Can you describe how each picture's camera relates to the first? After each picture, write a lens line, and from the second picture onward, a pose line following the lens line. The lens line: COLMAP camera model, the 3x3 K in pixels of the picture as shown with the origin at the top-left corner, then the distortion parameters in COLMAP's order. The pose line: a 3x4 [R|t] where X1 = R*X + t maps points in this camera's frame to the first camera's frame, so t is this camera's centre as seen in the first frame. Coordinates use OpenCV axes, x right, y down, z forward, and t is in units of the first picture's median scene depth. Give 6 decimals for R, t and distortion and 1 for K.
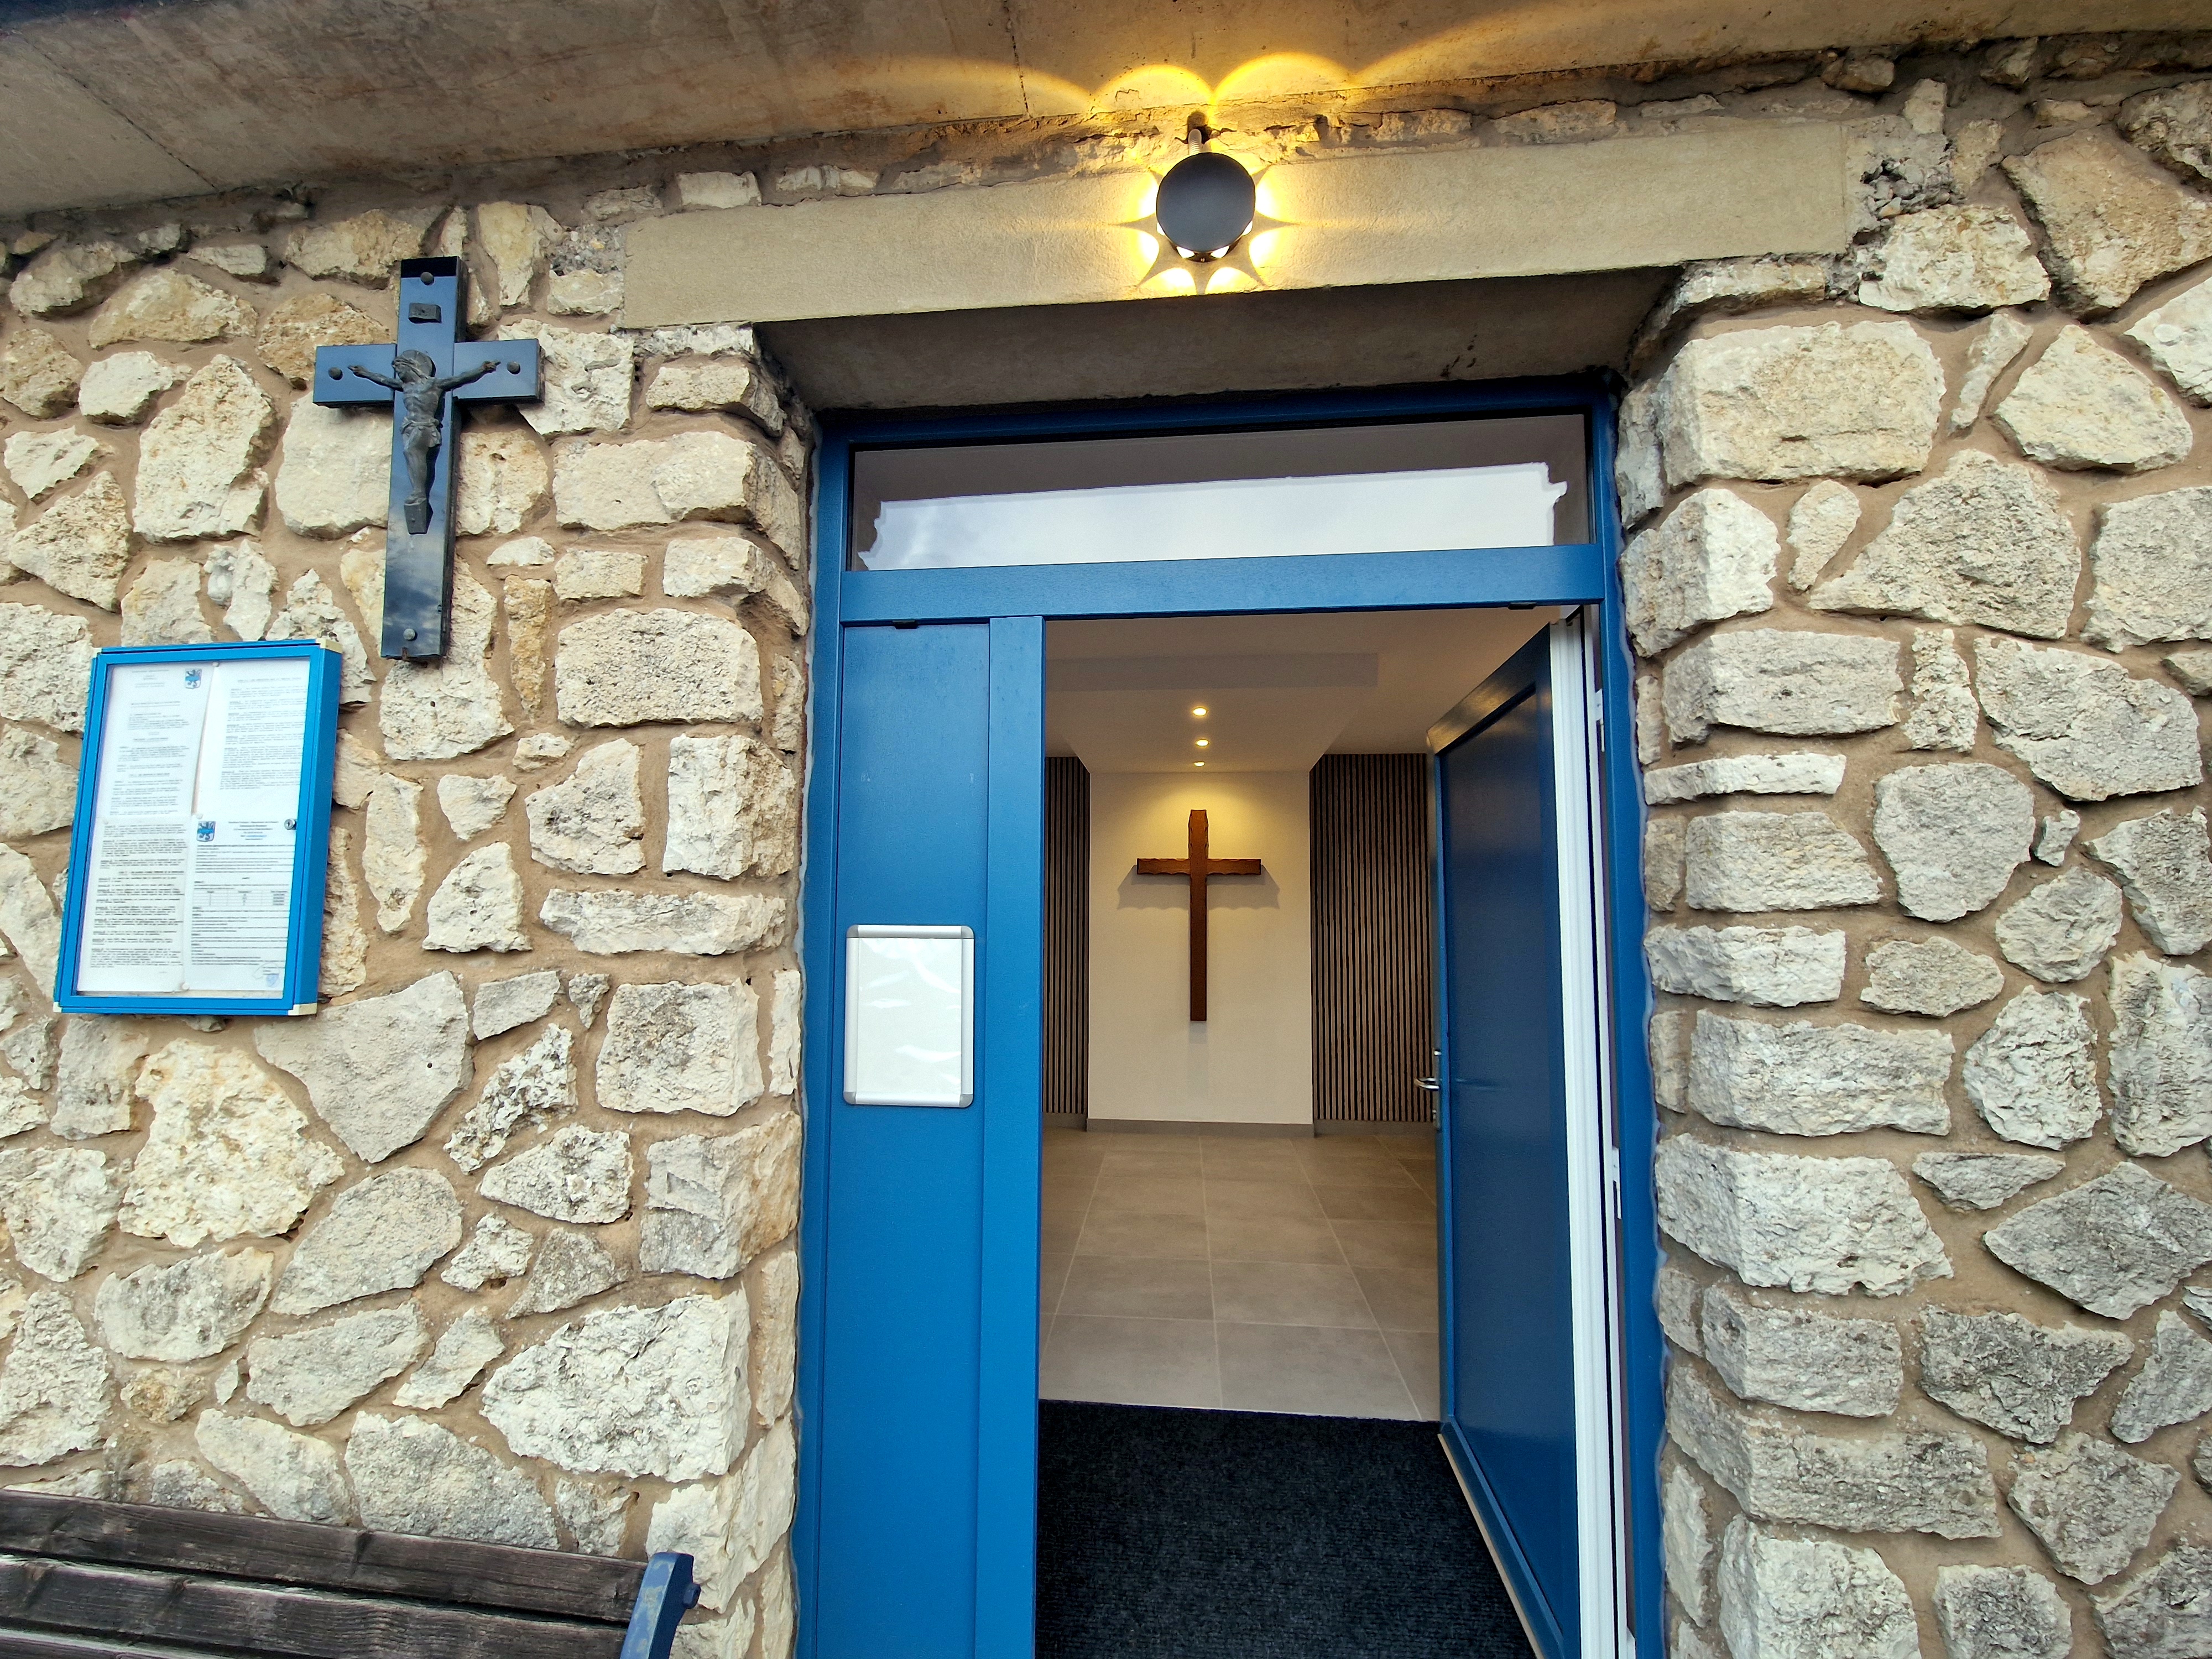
lens RADIAL K [[892.7, 0, 1095.6], [0, 892.7, 830.9], [0, 0, 1]] dist [0.032944, -0.000196]
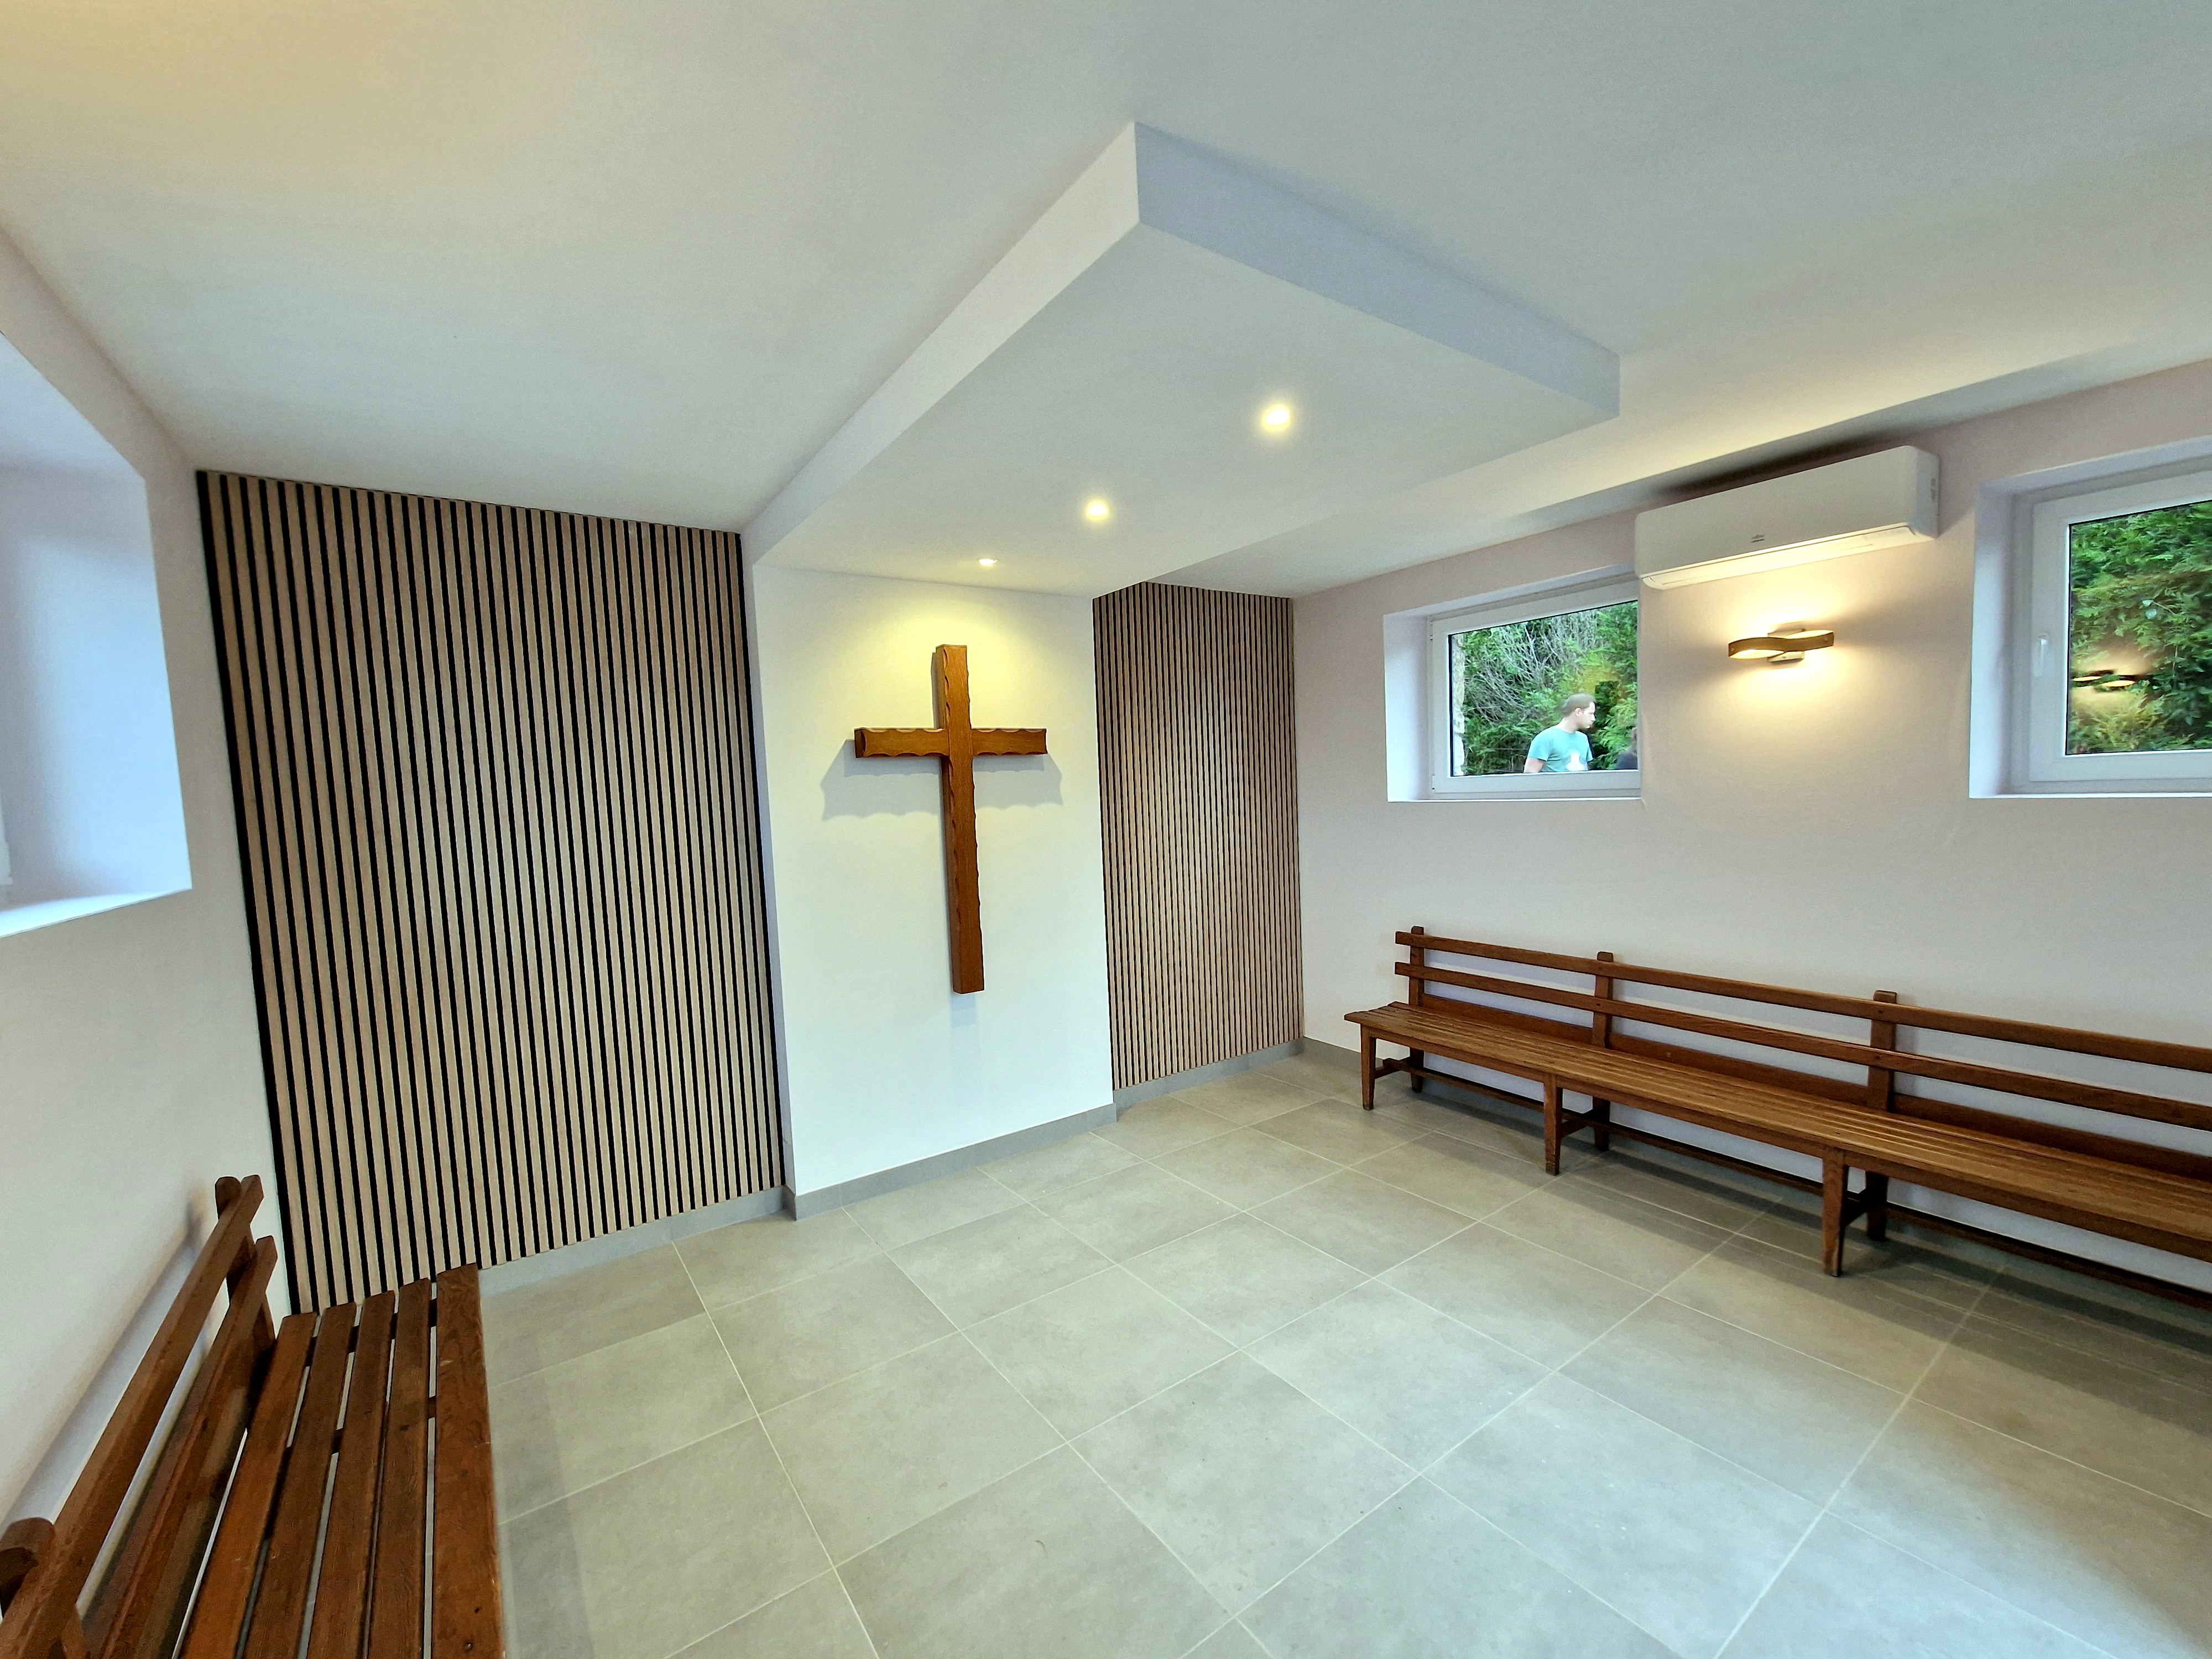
lens RADIAL K [[892.7, 0, 1095.6], [0, 892.7, 830.9], [0, 0, 1]] dist [0.032944, -0.000196]
pose [[0.734313, -0.073795, 0.674788, -0.226084], [-0.021845, 0.990989, 0.132147, 0.018303], [-0.678459, -0.111778, 0.726084, 0.498431]]
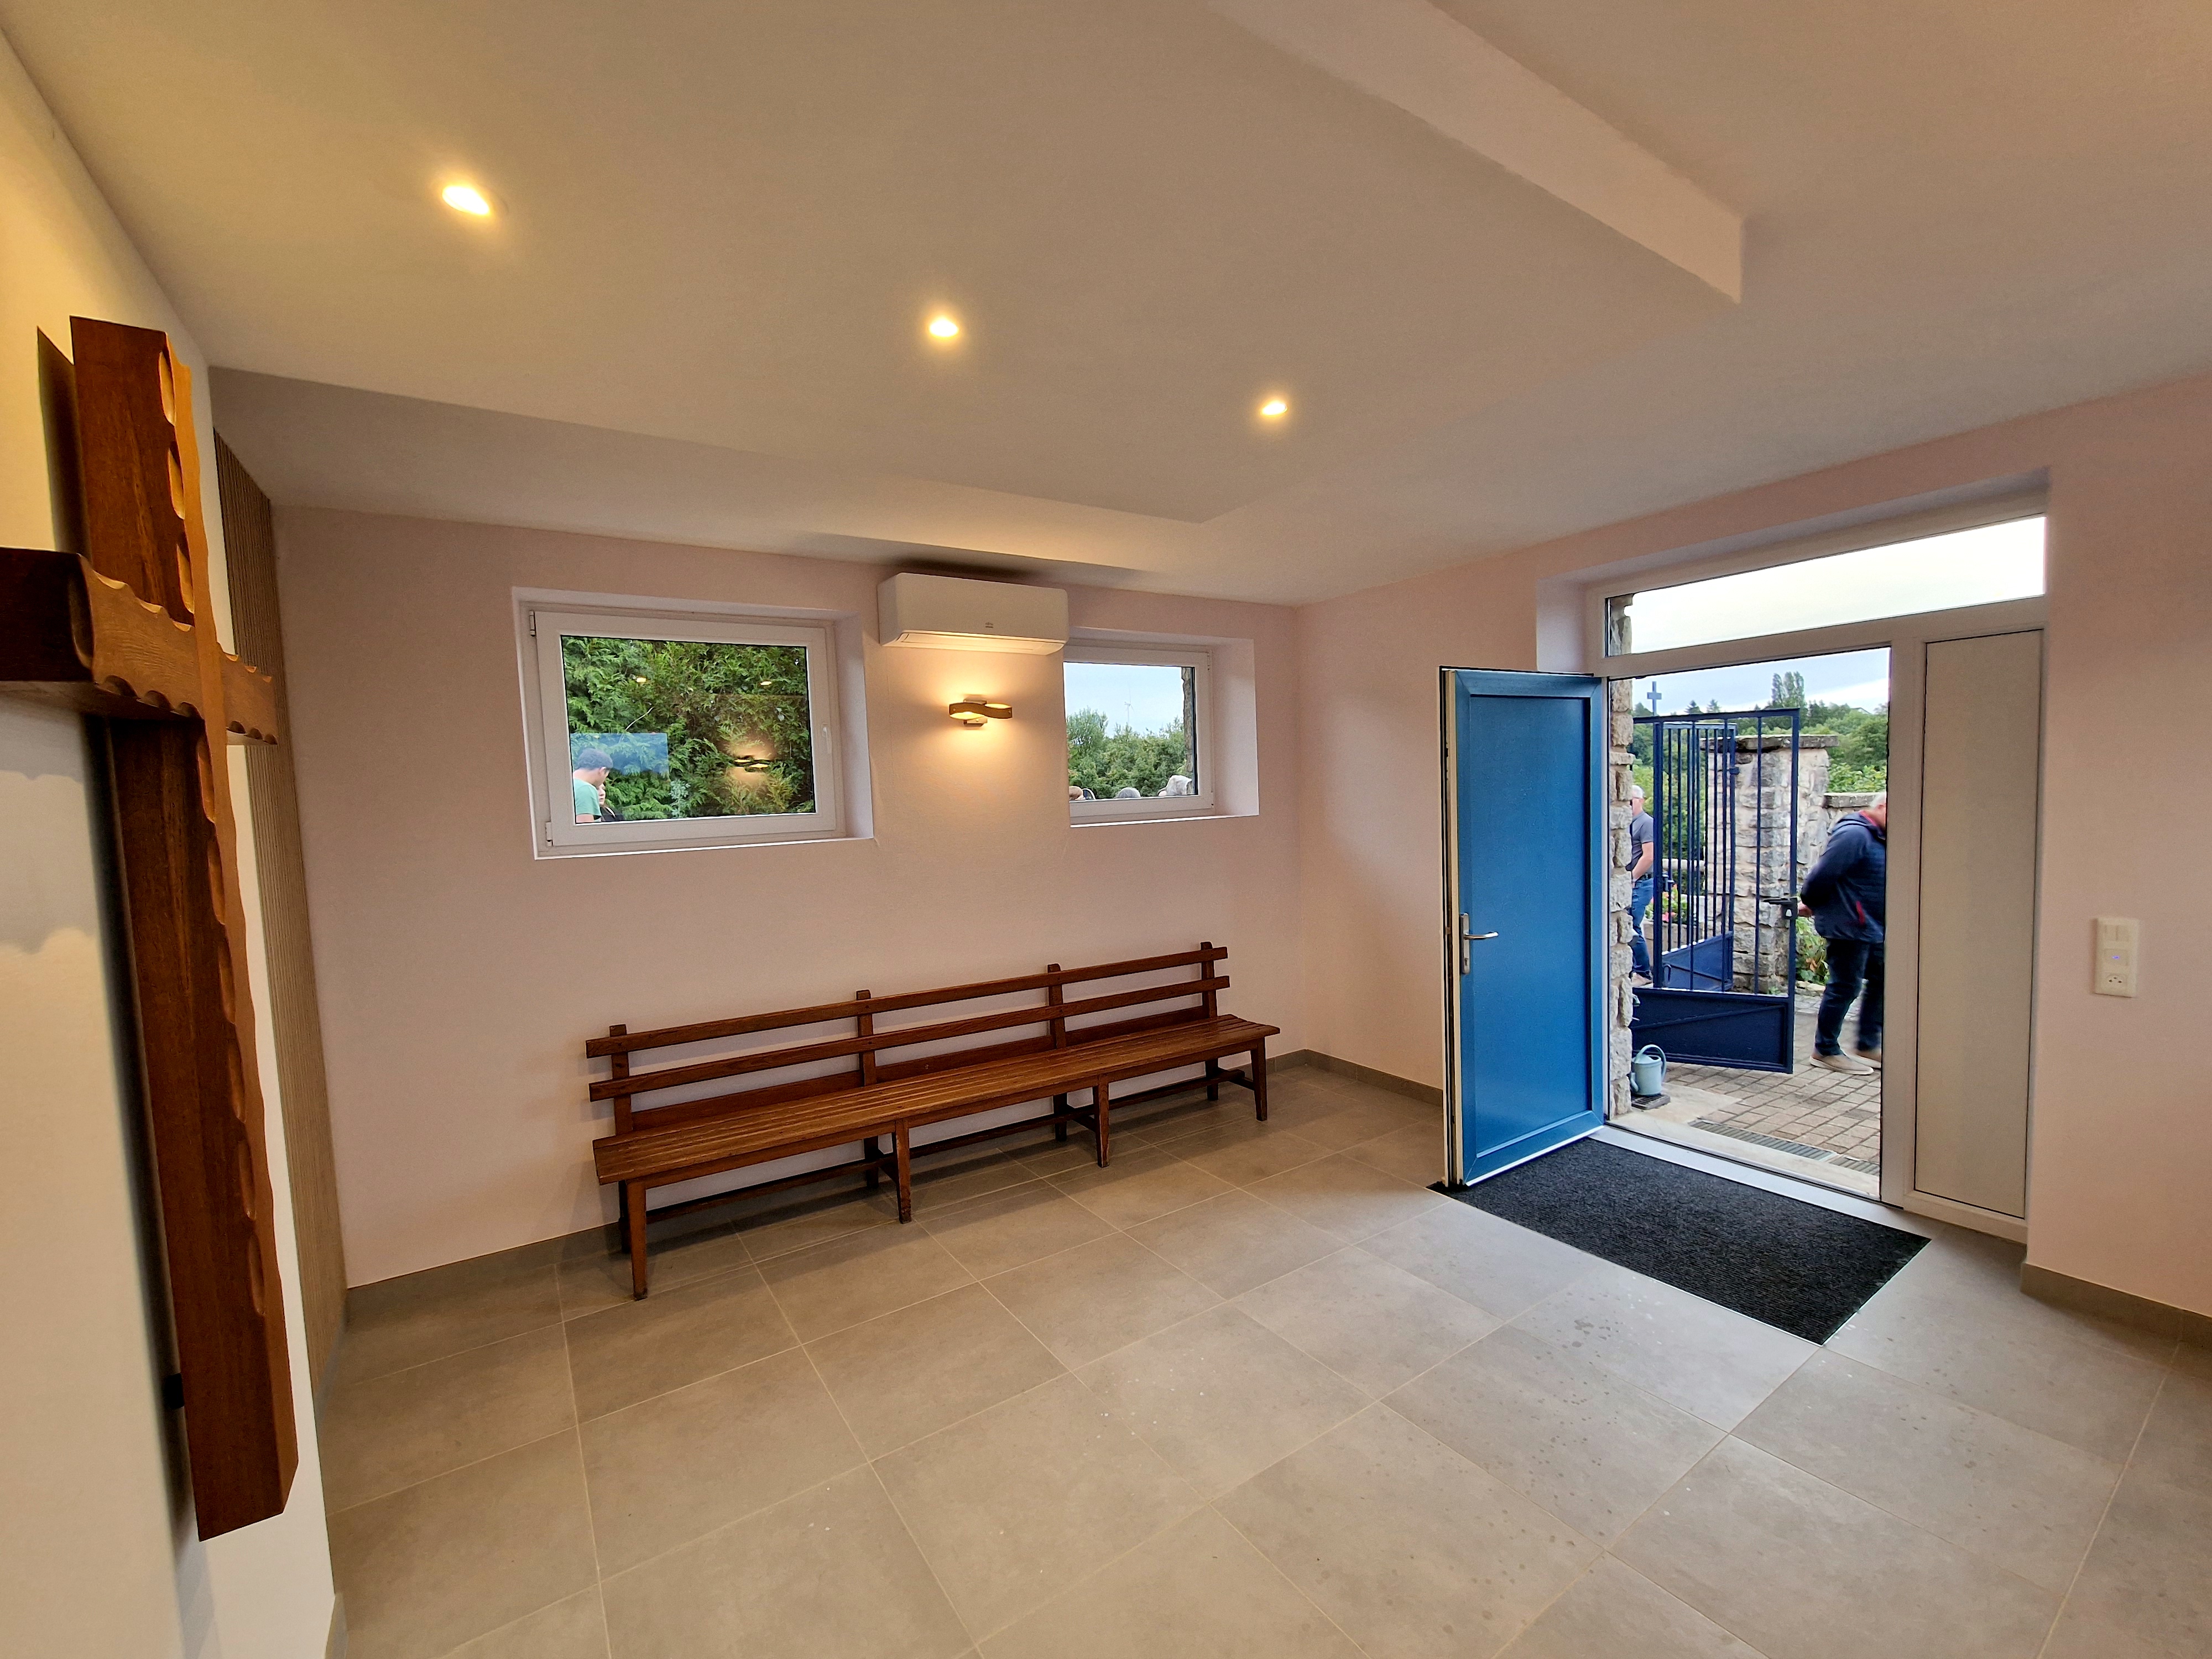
lens RADIAL K [[913.8, 0, 1106.0], [0, 913.8, 829.5], [0, 0, 1]] dist [0.024809, -0.000043]
pose [[-0.636517, -0.019416, 0.771018, -0.150067], [-0.045243, 0.998902, -0.012196, 0.065121], [-0.769935, -0.042646, -0.636696, 0.996035]]
